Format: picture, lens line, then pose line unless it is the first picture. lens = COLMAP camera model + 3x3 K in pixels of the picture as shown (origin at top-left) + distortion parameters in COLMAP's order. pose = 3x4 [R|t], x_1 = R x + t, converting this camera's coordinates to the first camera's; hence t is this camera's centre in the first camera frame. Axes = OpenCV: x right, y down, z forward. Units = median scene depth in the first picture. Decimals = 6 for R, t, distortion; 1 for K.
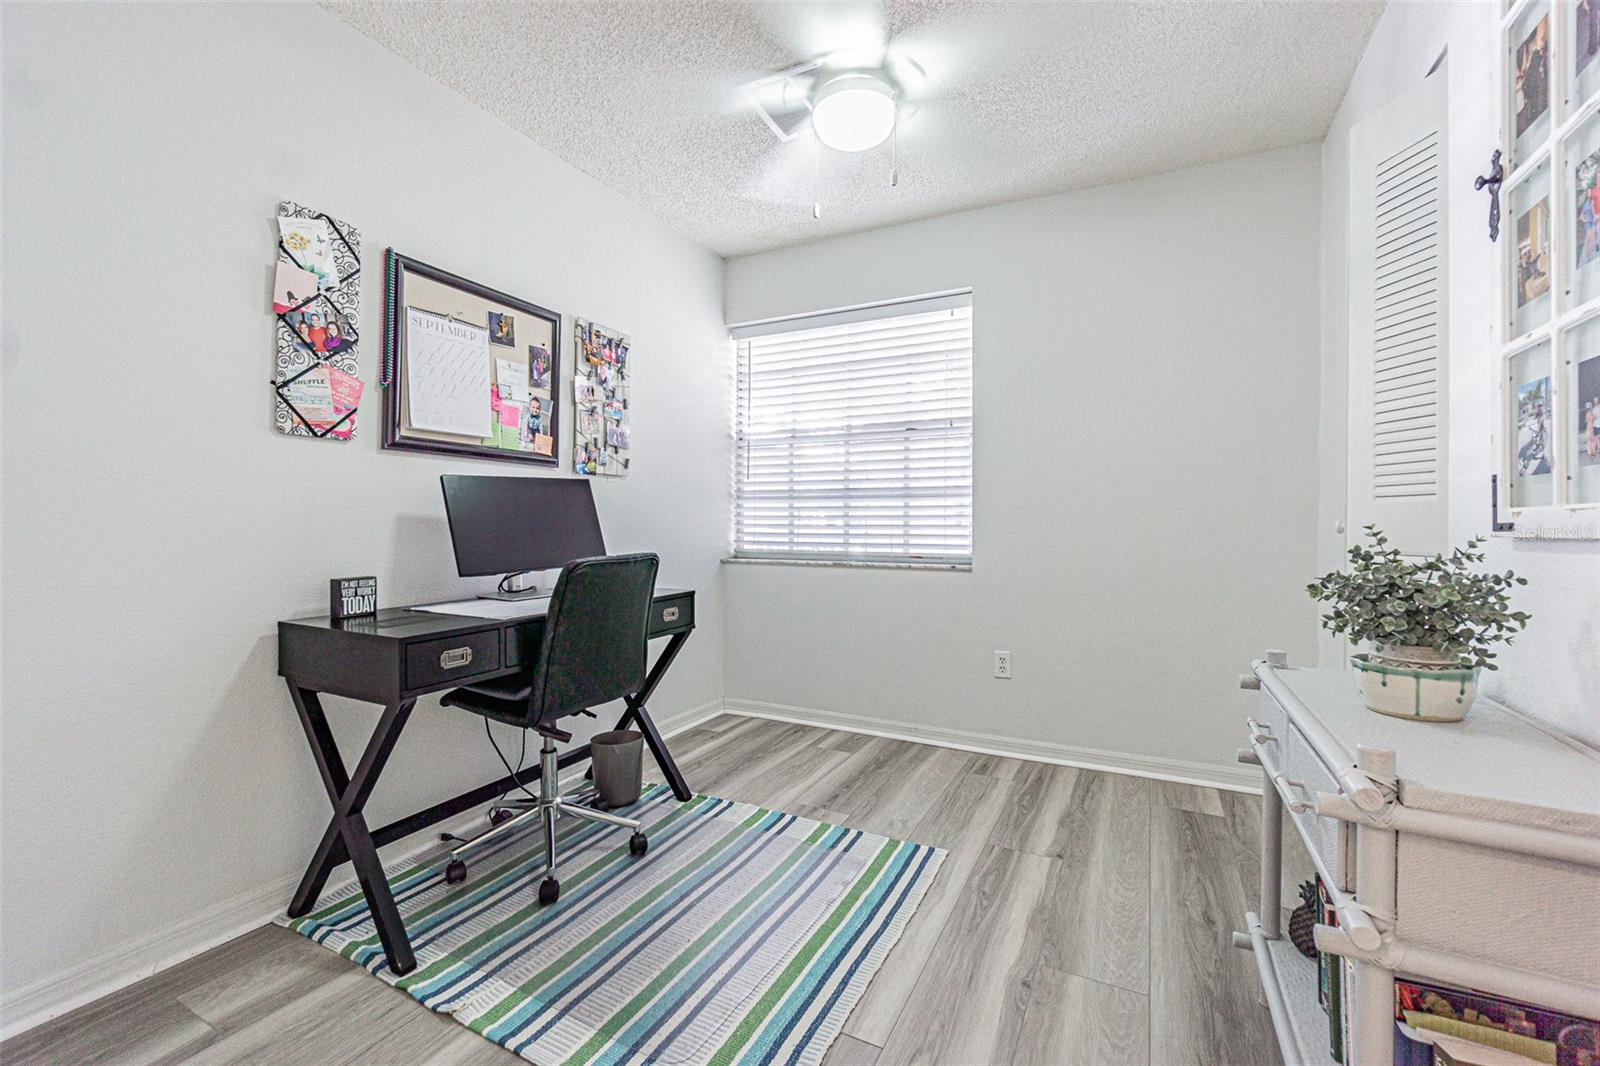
lens RADIAL K [[699.4, 0, 766.9], [0, 699.4, 521.9], [0, 0, 1]] dist [-0.005809, 0.004413]
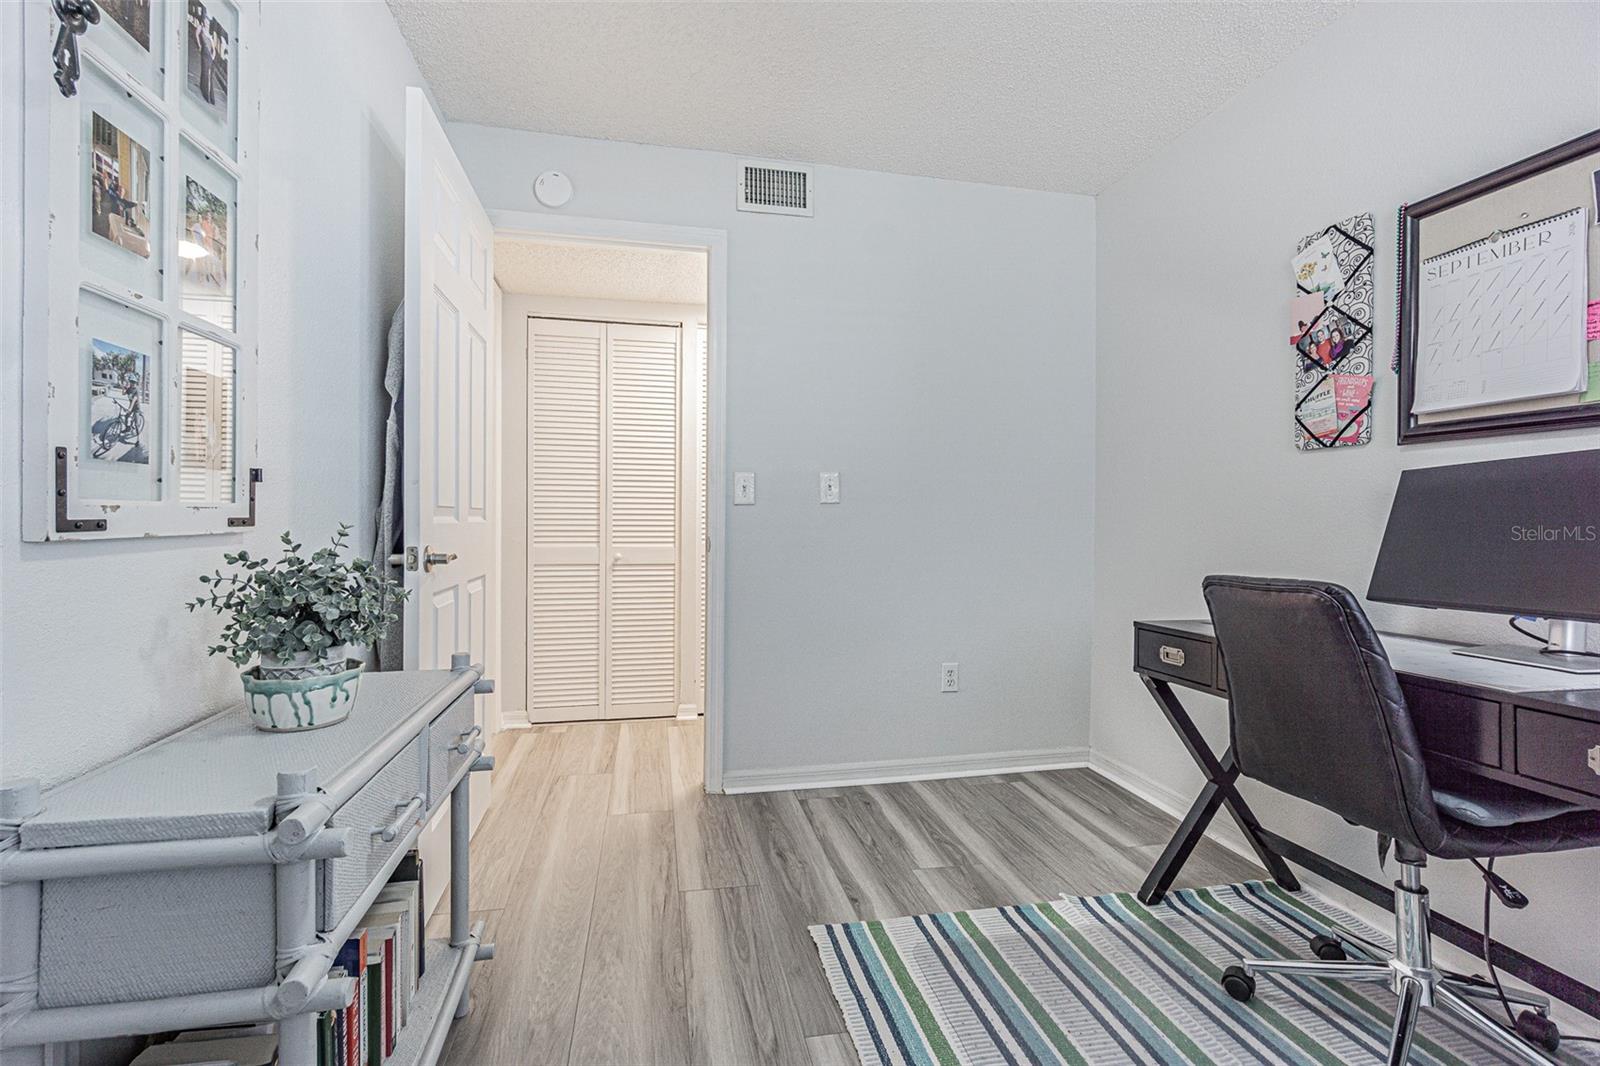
lens RADIAL K [[699.4, 0, 795.9], [0, 699.4, 525.6], [0, 0, 1]] dist [-0.005809, 0.004413]
pose [[-0.758976, -0.007614, -0.651074, 0.619255], [-0.009256, 0.999957, -0.000905, 0.000983], [0.651053, 0.005340, -0.759014, 1.286341]]
